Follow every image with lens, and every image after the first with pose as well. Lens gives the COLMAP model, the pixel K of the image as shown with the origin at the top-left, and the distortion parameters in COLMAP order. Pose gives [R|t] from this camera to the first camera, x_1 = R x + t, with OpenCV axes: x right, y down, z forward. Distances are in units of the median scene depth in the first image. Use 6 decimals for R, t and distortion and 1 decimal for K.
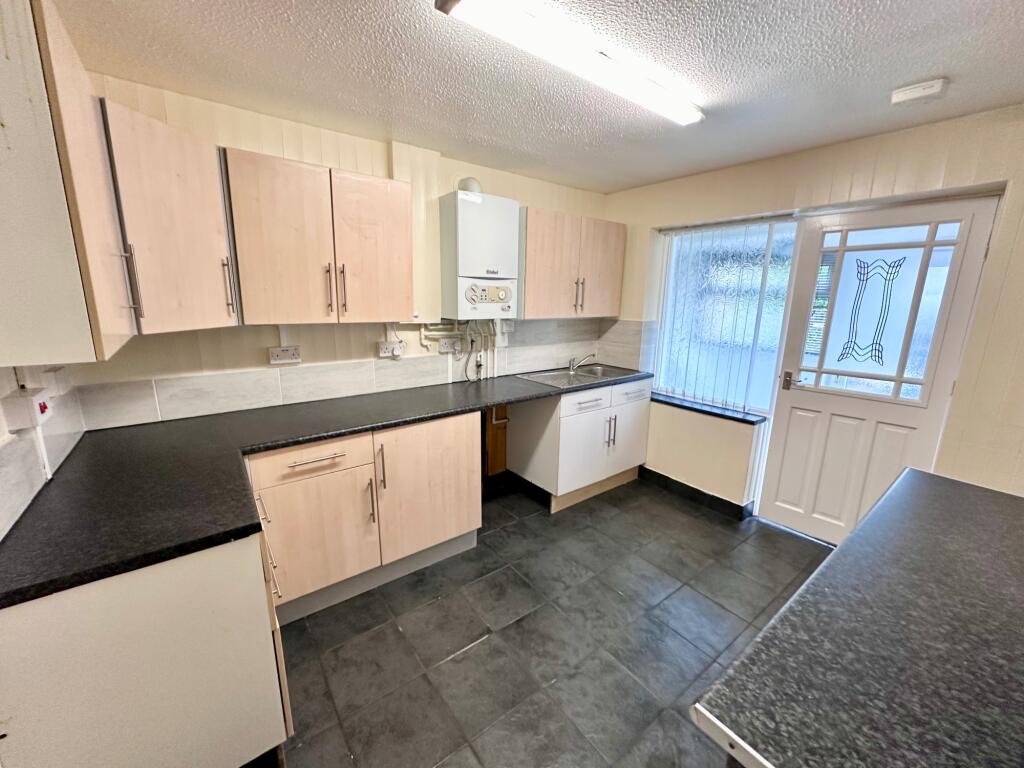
lens RADIAL K [[408.4, 0, 511.6], [0, 408.4, 382.6], [0, 0, 1]] dist [-0.000991, 0.000024]
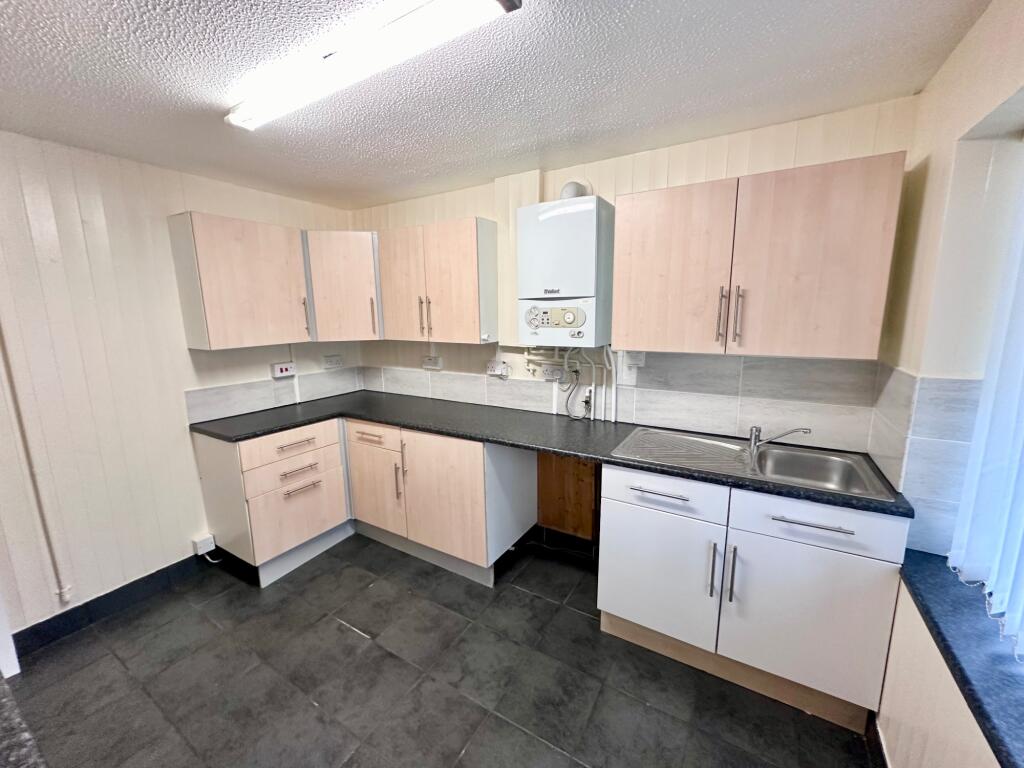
lens RADIAL K [[408.4, 0, 510.7], [0, 408.4, 382.3], [0, 0, 1]] dist [-0.000991, 0.000024]
pose [[0.368465, 0.139182, -0.919164, 0.707478], [-0.178935, 0.980859, 0.076794, -0.133863], [0.912259, 0.136174, 0.386317, 0.611775]]
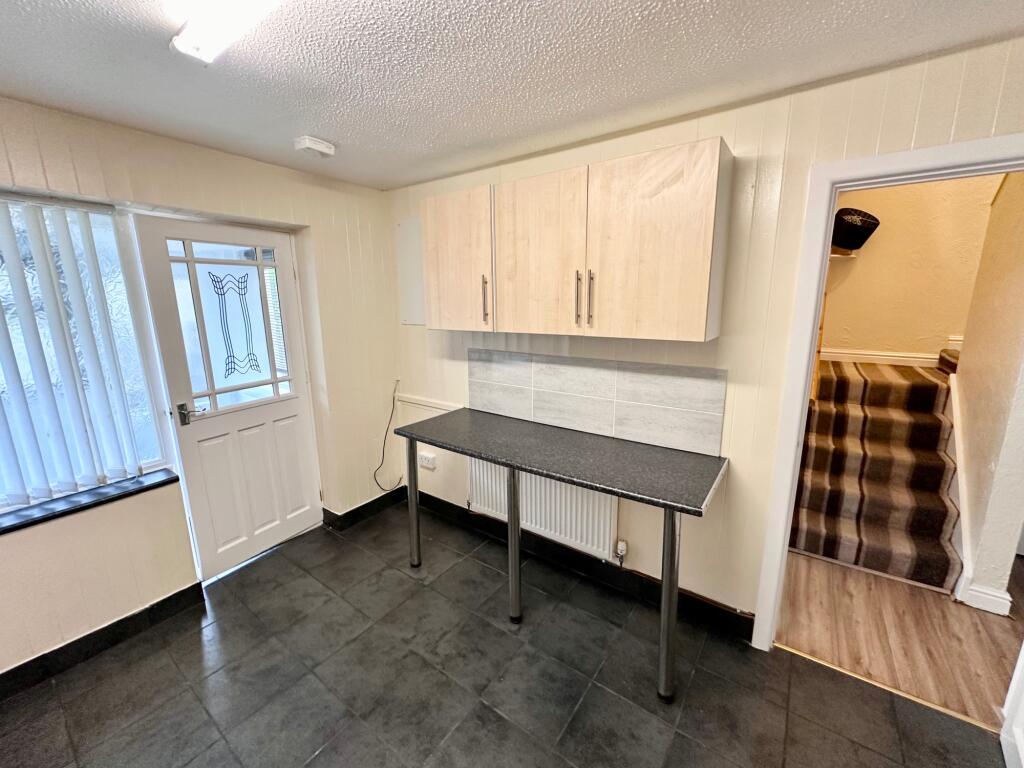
lens RADIAL K [[408.4, 0, 515.1], [0, 408.4, 382.0], [0, 0, 1]] dist [-0.000991, 0.000024]
pose [[-0.294678, -0.207000, 0.932907, -0.292284], [0.206187, 0.939487, 0.273589, -0.162154], [-0.933087, 0.272974, -0.234165, 0.579026]]
